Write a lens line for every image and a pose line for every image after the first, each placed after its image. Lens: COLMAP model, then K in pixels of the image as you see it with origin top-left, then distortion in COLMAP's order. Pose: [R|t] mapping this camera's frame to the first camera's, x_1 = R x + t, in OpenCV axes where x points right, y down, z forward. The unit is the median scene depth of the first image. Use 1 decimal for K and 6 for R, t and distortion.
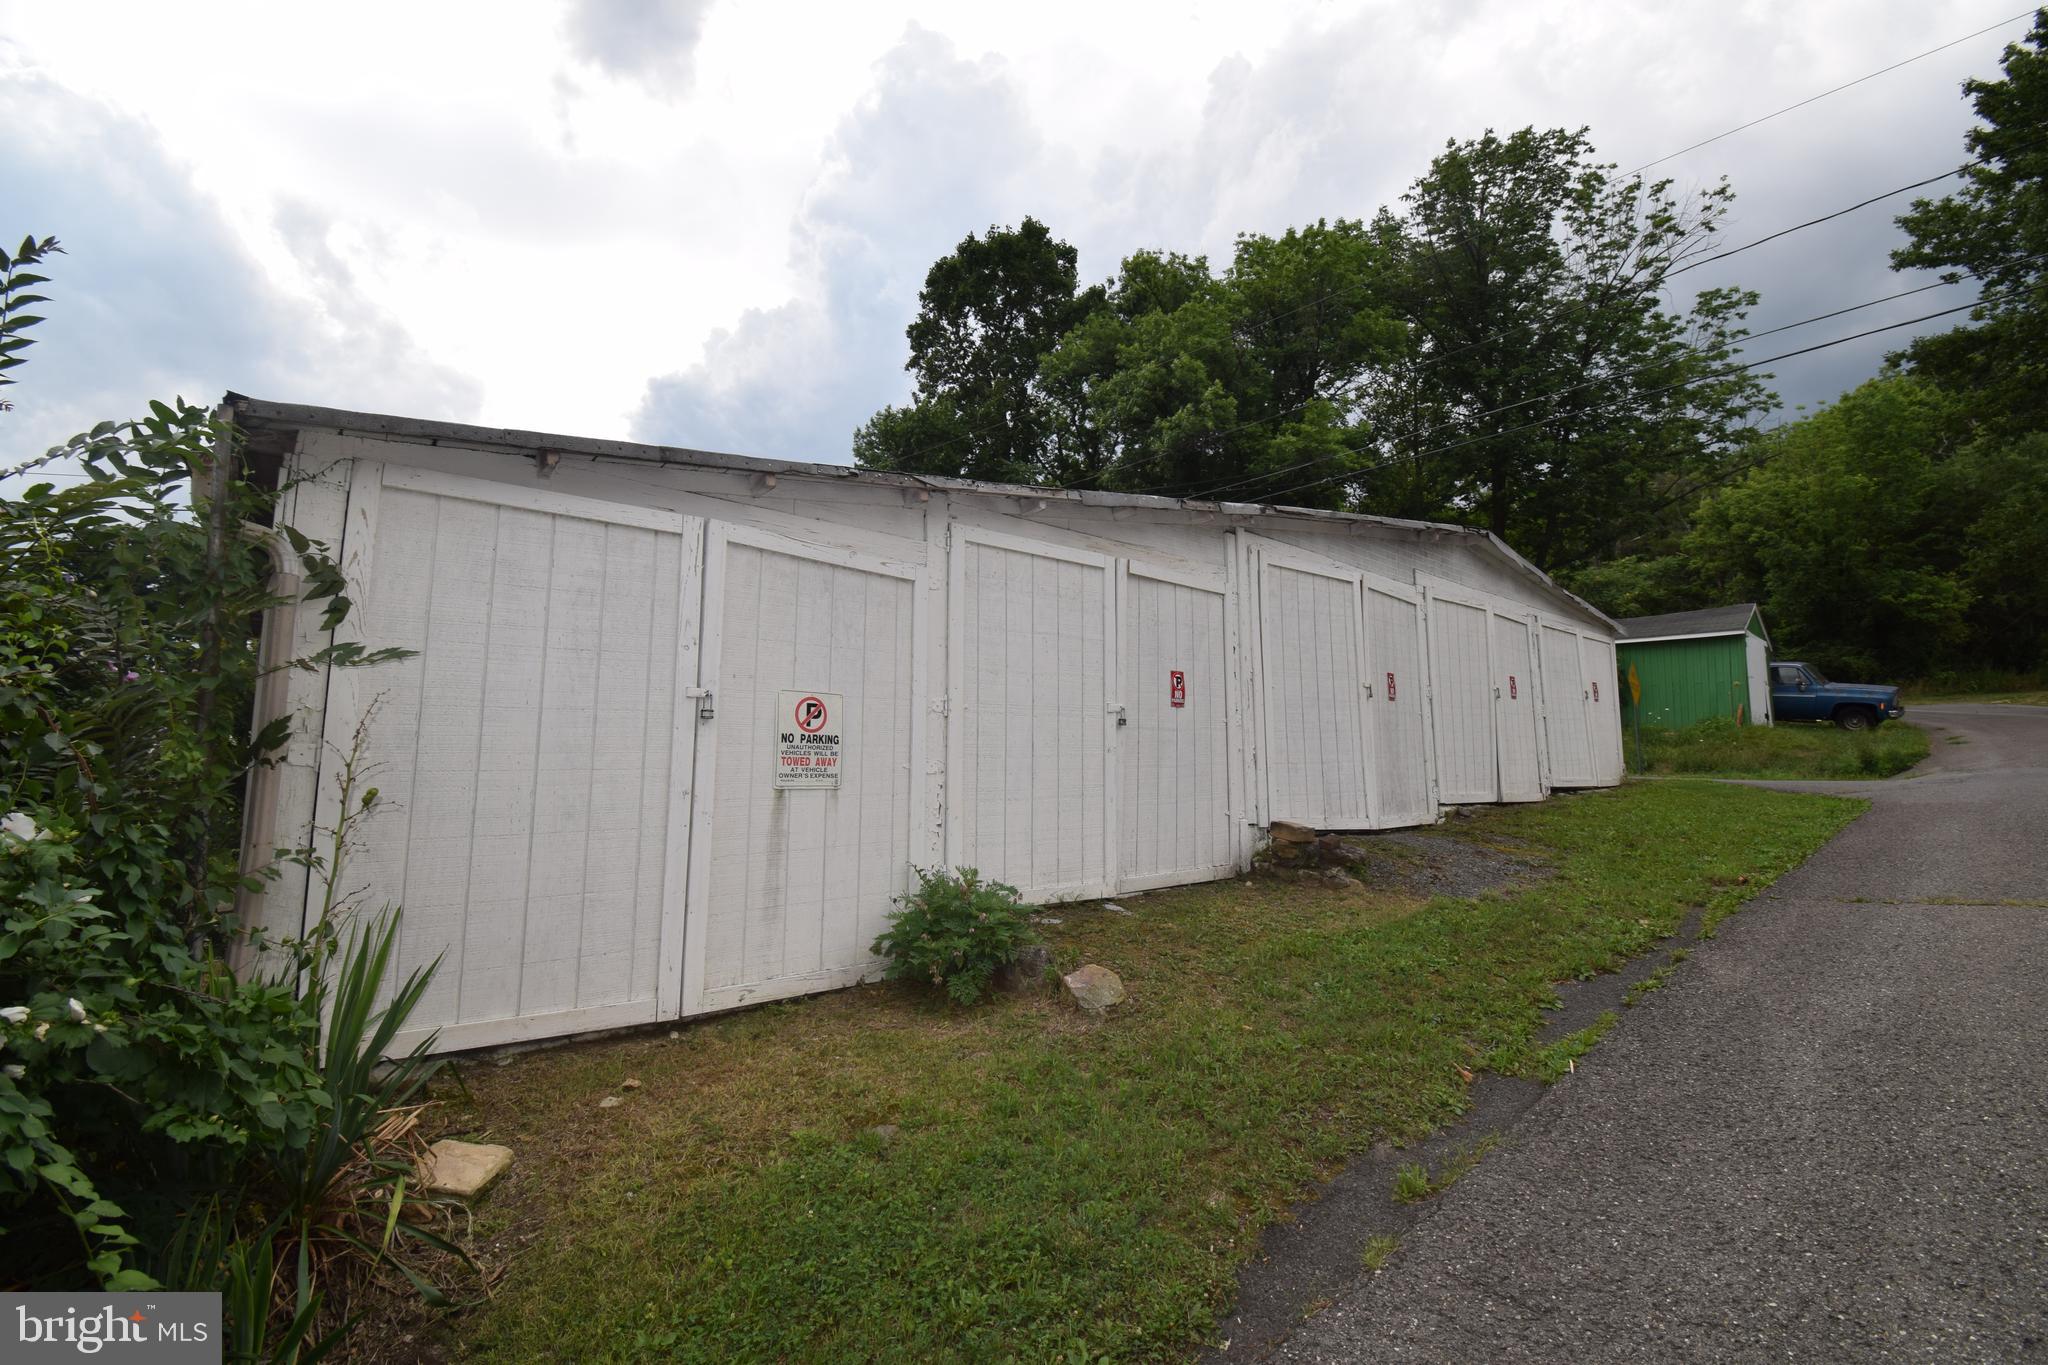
lens RADIAL K [[899.6, 0, 1018.9], [0, 899.6, 675.7], [0, 0, 1]] dist [0.020790, -0.027529]
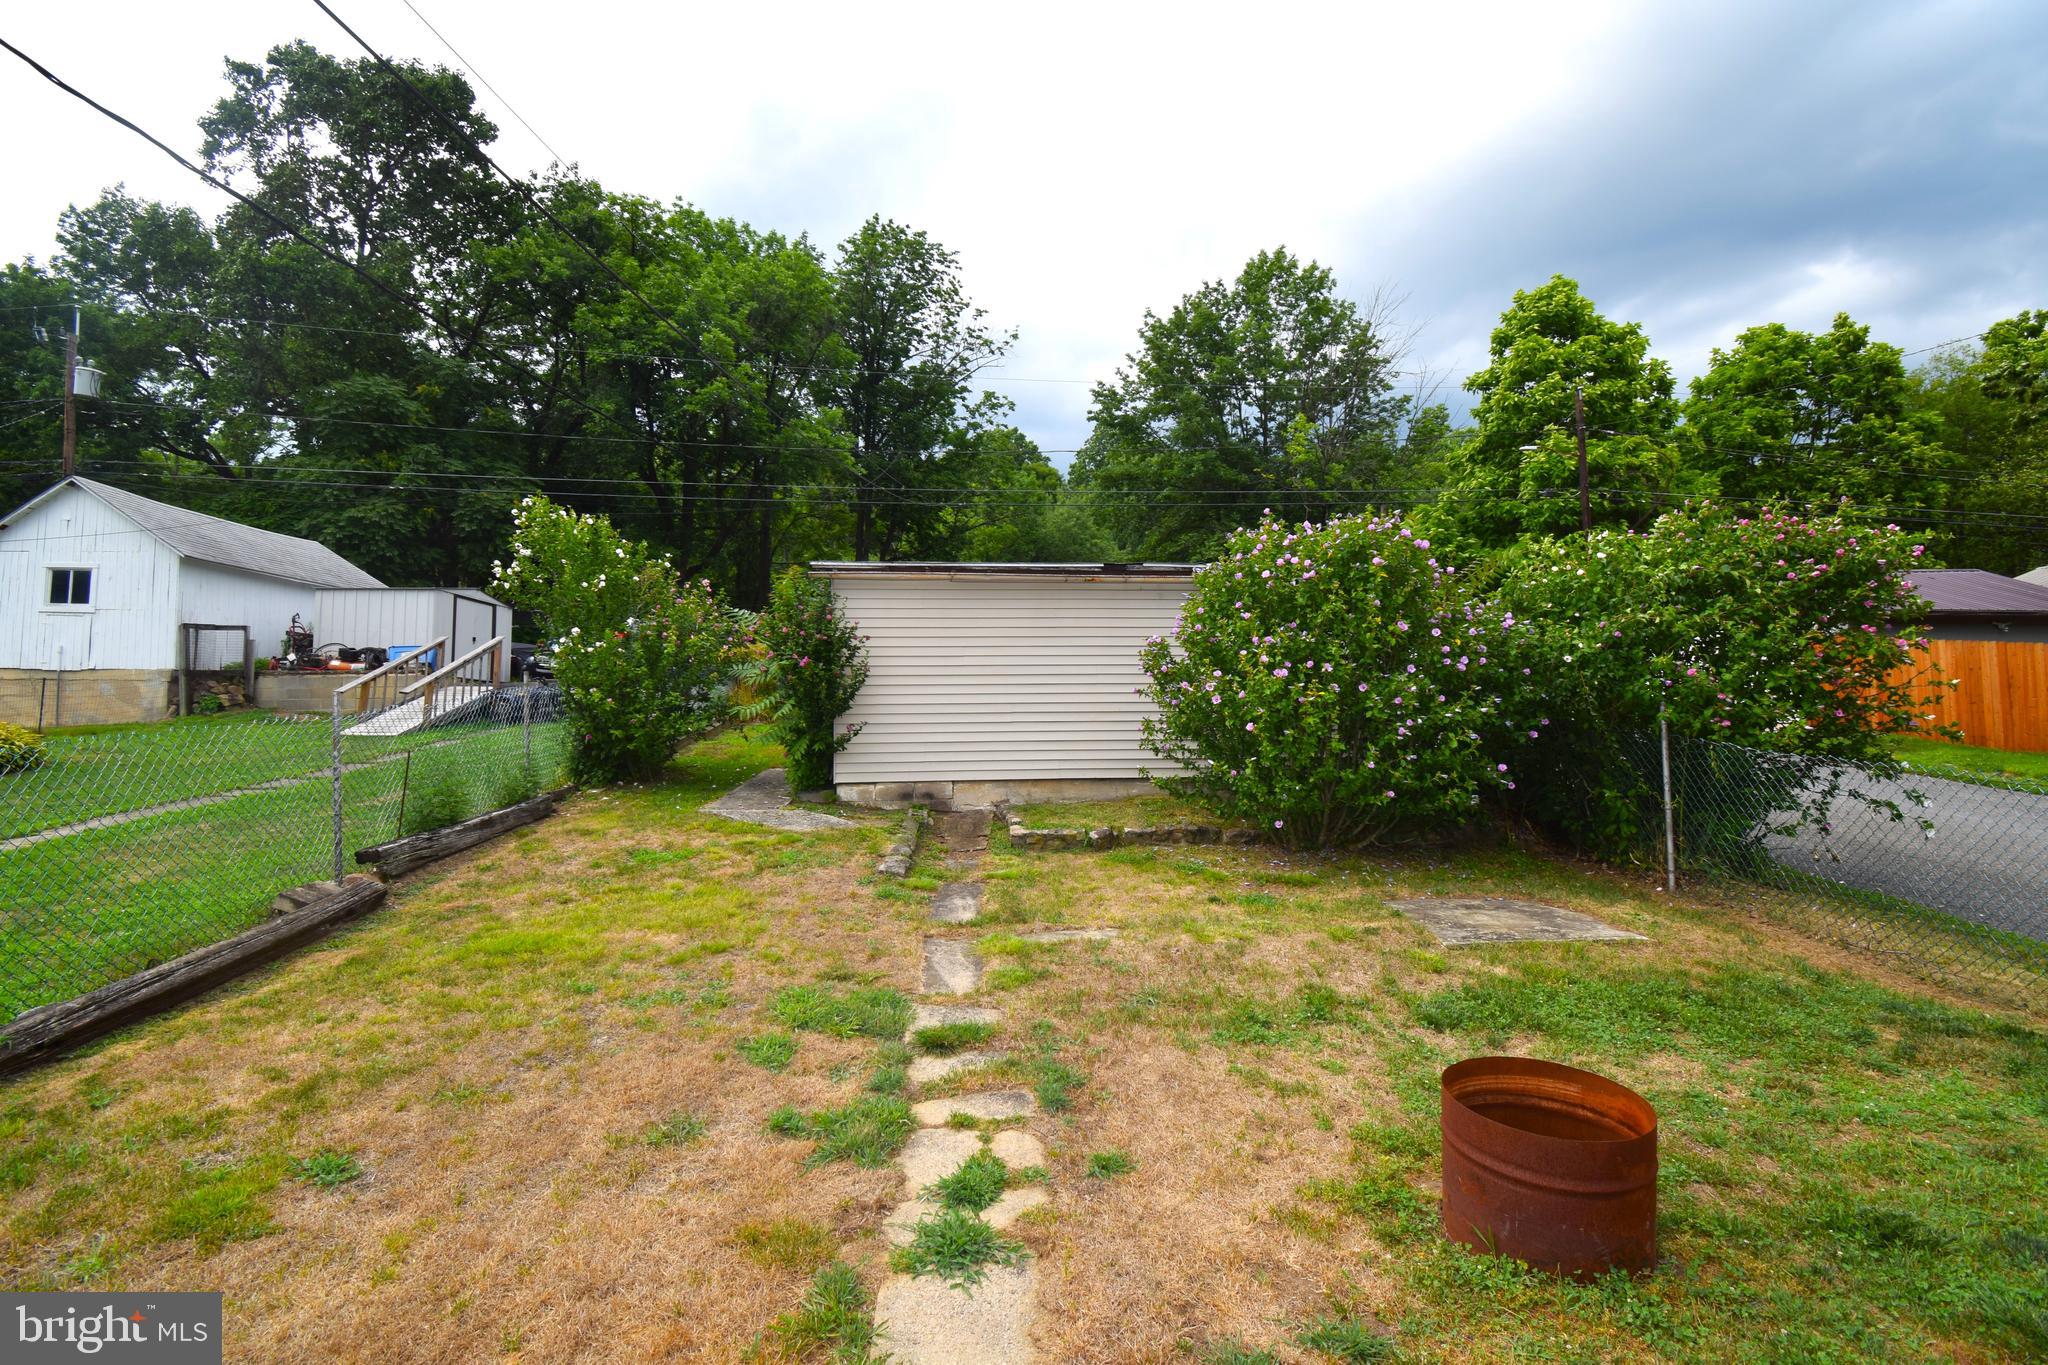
lens RADIAL K [[899.6, 0, 1018.9], [0, 899.6, 675.7], [0, 0, 1]] dist [0.020790, -0.027529]
pose [[0.647441, 0.052585, 0.760299, -0.280526], [-0.102229, 0.994593, 0.018265, -0.003528], [-0.755228, -0.089550, 0.649316, -0.017946]]
